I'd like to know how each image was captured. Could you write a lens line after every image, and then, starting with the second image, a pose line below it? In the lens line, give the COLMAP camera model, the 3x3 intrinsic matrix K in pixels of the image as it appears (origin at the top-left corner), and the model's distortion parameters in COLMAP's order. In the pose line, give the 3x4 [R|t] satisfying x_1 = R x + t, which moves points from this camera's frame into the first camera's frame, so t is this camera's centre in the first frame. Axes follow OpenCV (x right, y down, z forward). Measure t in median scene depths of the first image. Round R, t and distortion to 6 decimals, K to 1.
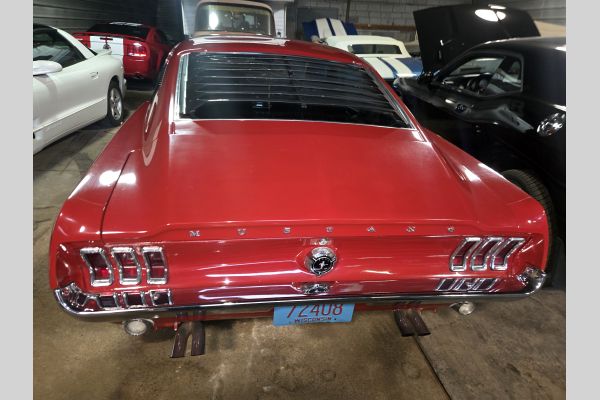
lens RADIAL K [[351.6, 0, 295.5], [0, 351.6, 201.8], [0, 0, 1]] dist [0.058322, -0.044338]
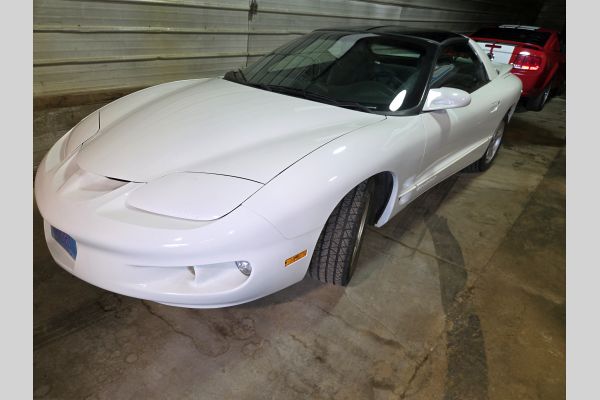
lens RADIAL K [[351.6, 0, 295.5], [0, 351.6, 201.8], [0, 0, 1]] dist [0.058322, -0.044338]
pose [[0.668224, 0.324010, -0.669697, -0.170400], [-0.326051, 0.936668, 0.127841, -0.082596], [0.668706, 0.132929, 0.731548, 0.153634]]
